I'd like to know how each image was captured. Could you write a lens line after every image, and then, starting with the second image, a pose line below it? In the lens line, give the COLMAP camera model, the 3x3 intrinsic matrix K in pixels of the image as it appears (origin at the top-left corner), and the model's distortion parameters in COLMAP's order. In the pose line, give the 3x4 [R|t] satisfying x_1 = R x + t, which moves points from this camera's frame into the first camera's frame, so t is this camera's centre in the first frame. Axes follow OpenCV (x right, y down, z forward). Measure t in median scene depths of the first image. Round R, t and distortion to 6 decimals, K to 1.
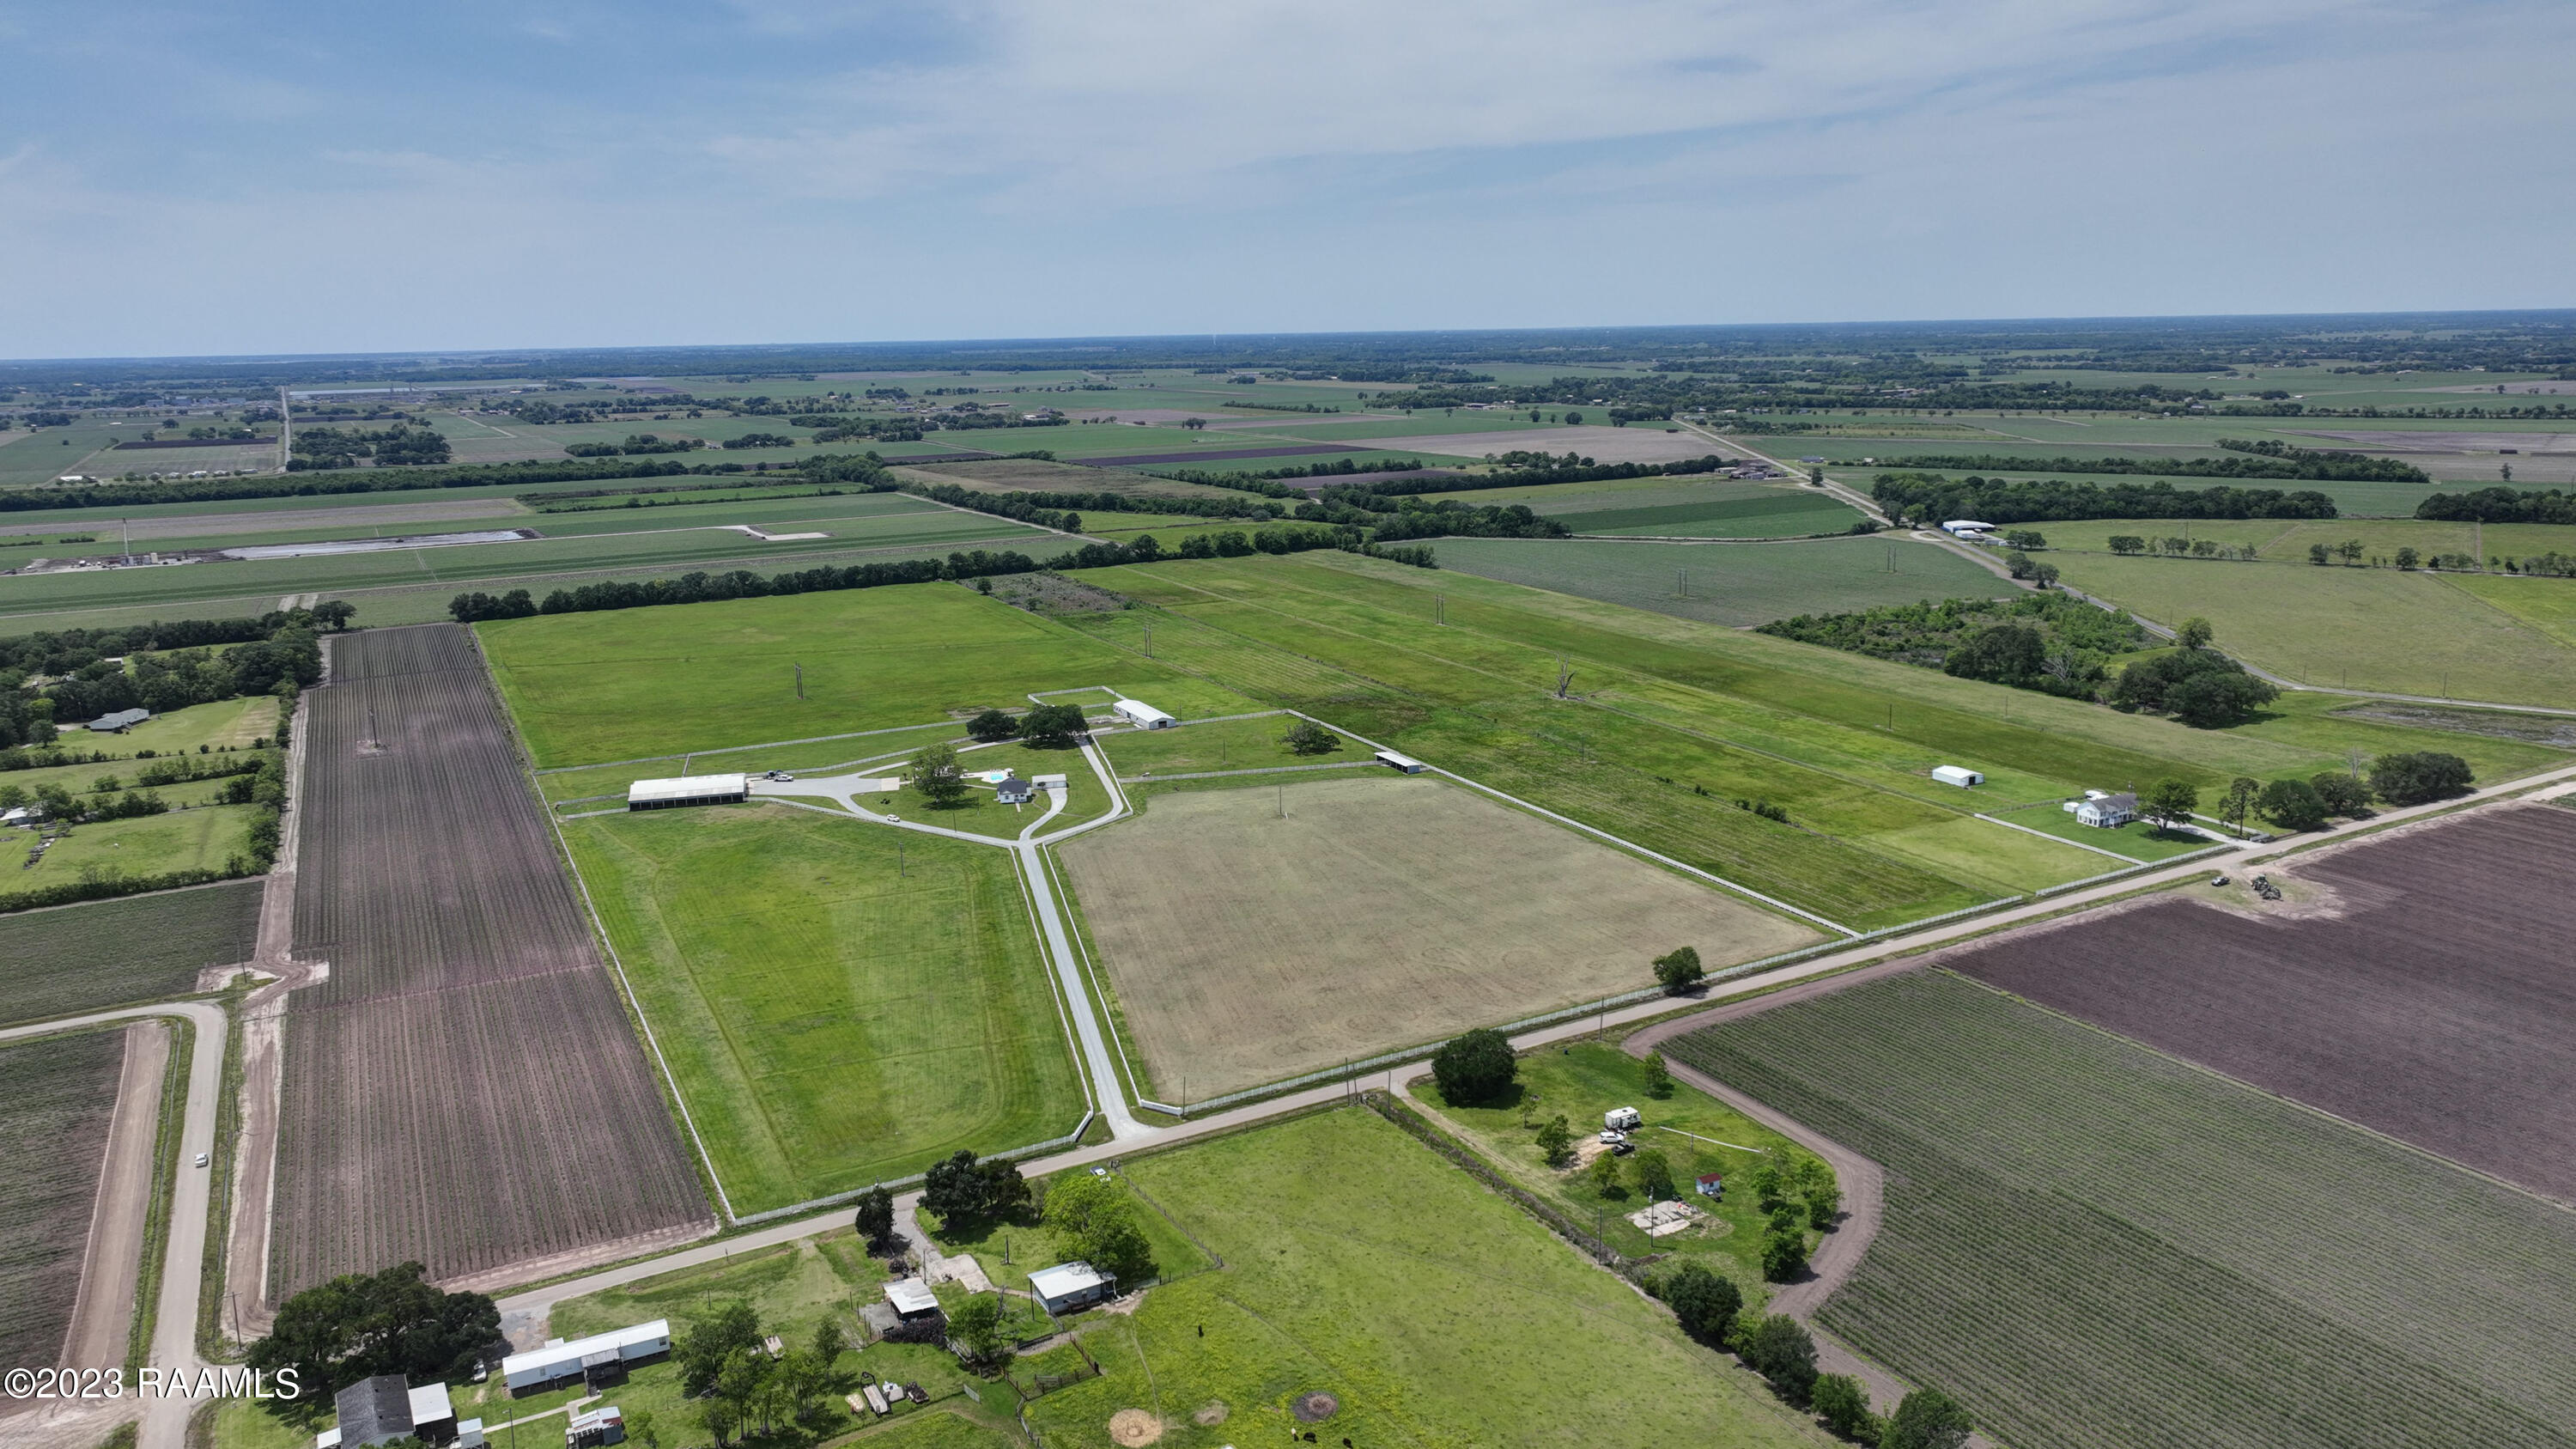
lens RADIAL K [[1849.6, 0, 1276.0], [0, 1849.6, 740.5], [0, 0, 1]] dist [0.001094, 0.011004]
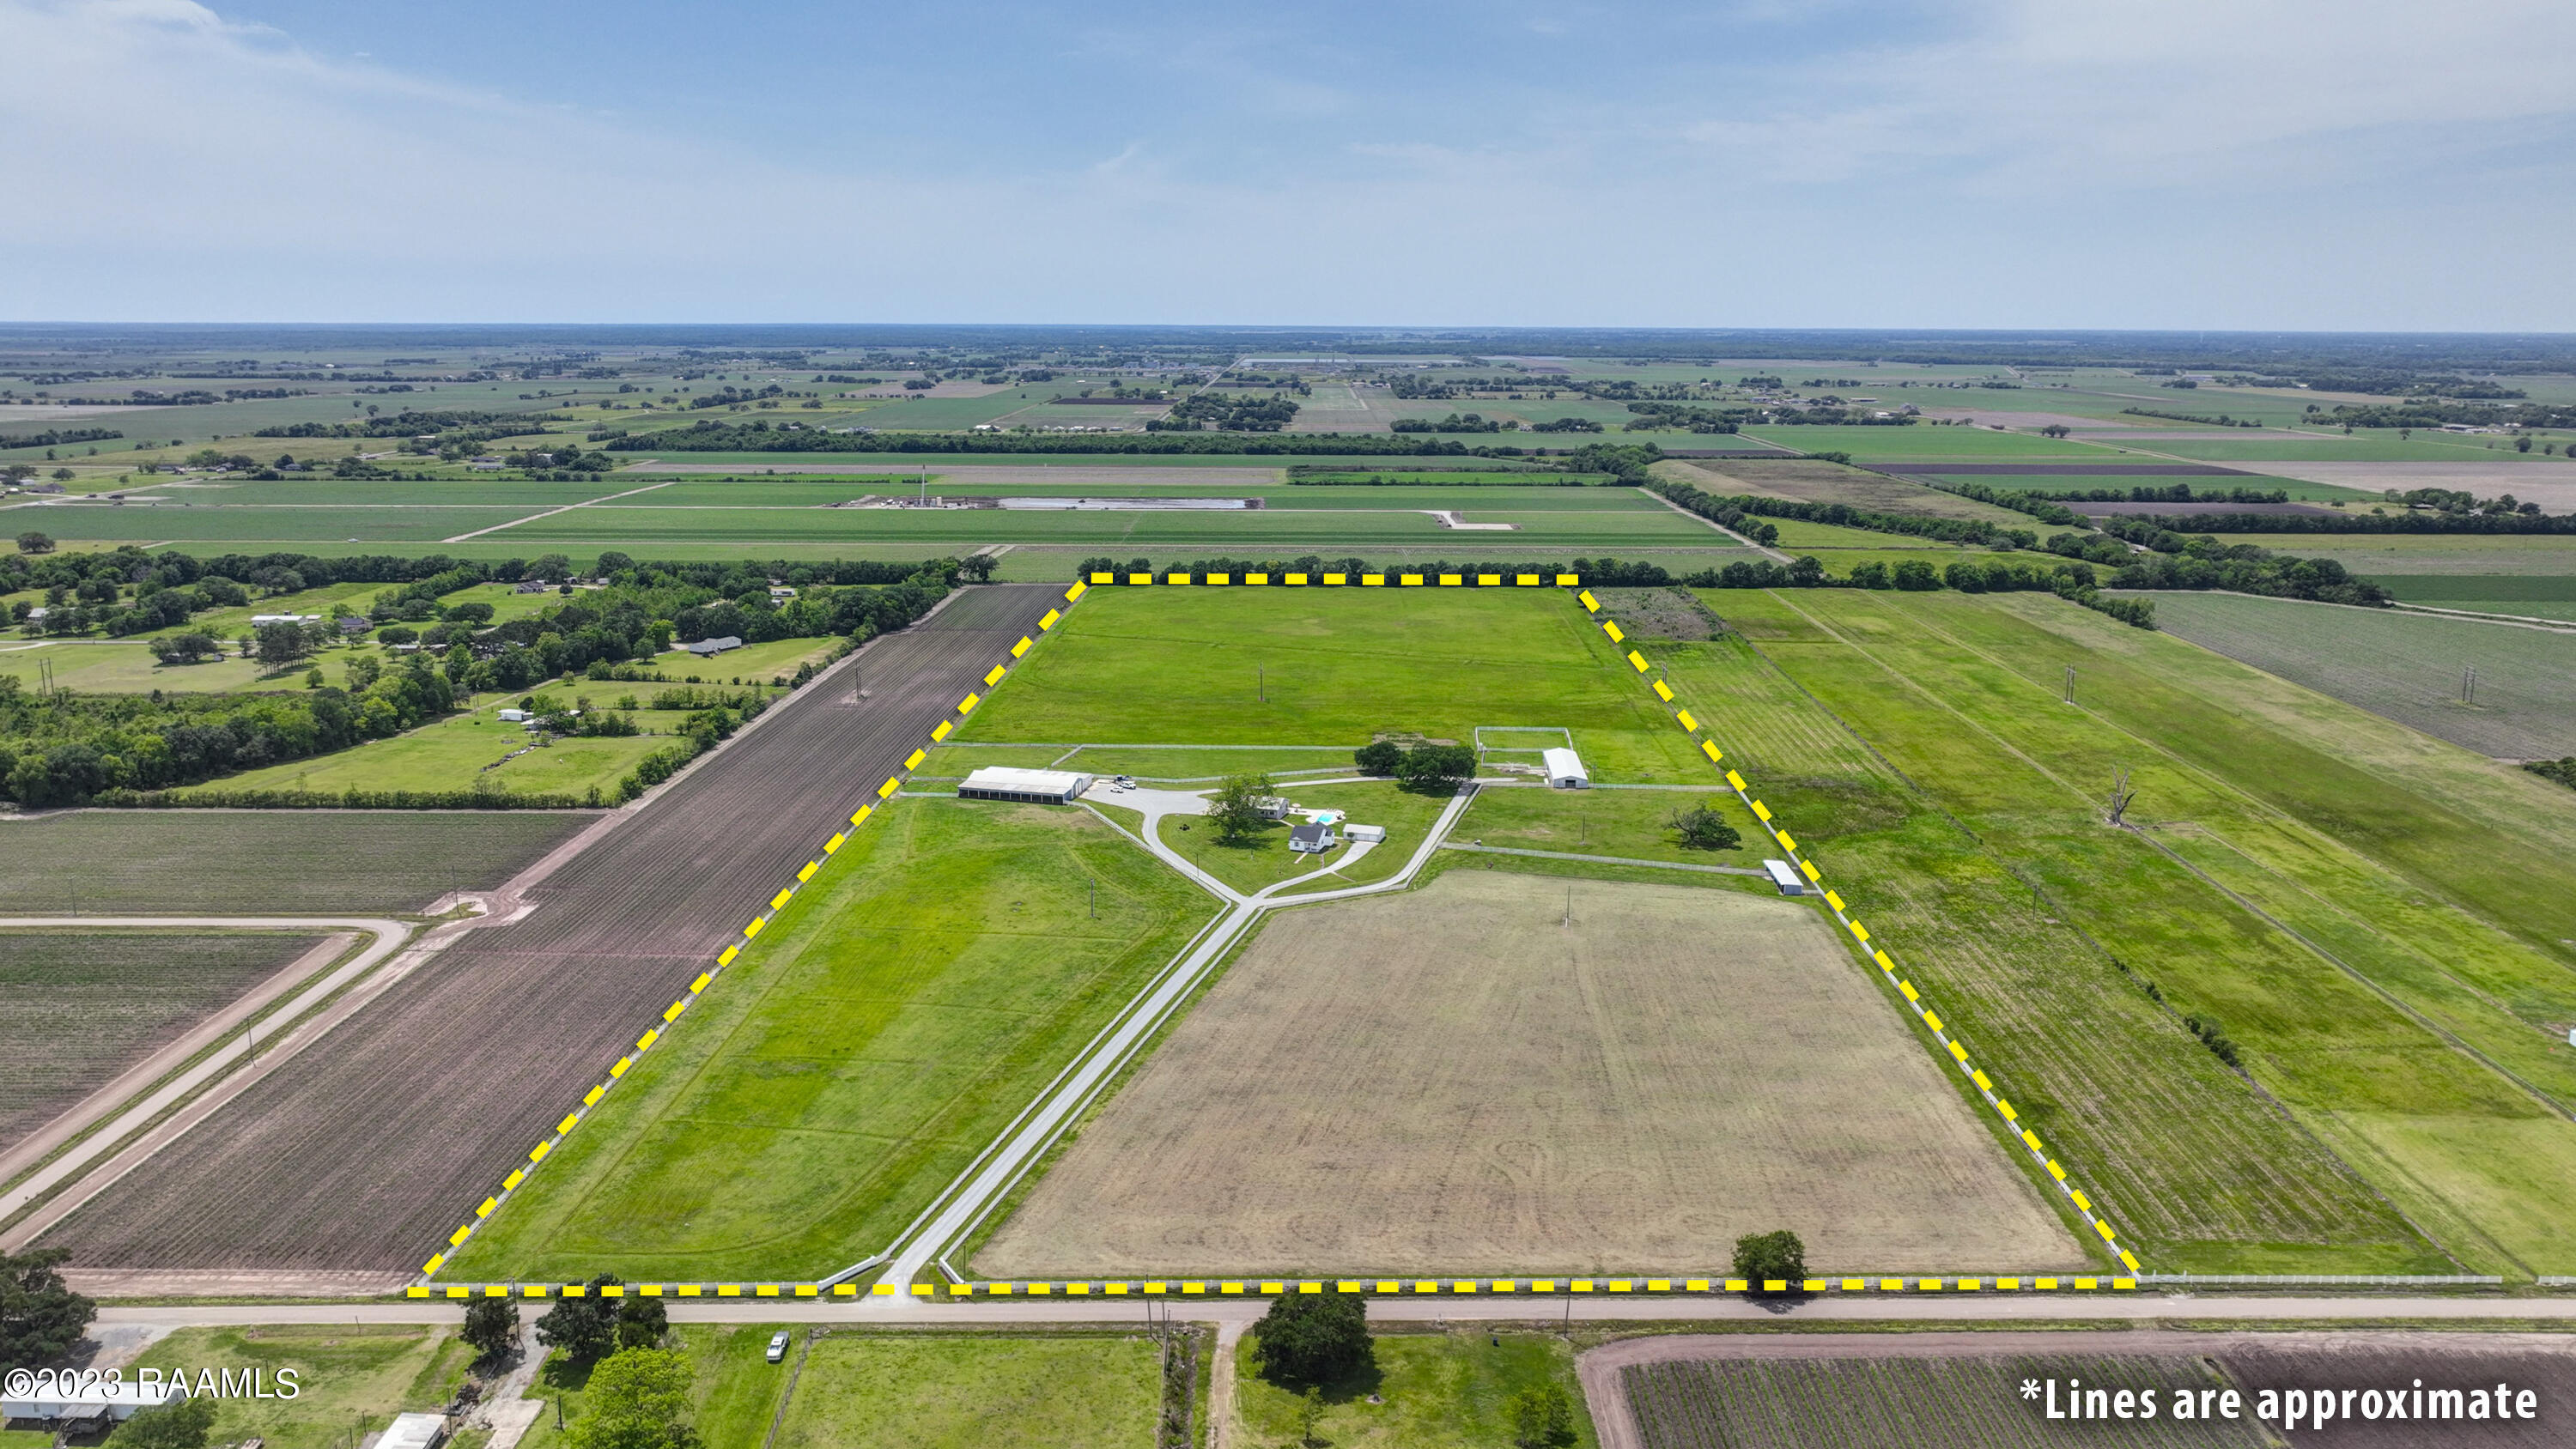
lens RADIAL K [[1849.0, 0, 1290.9], [0, 1849.0, 702.4], [0, 0, 1]] dist [0.001094, 0.011004]
pose [[0.871507, 0.123771, -0.474507, 0.260736], [-0.129160, 0.991393, 0.021374, -0.054569], [0.473068, 0.042660, 0.879992, 0.208821]]
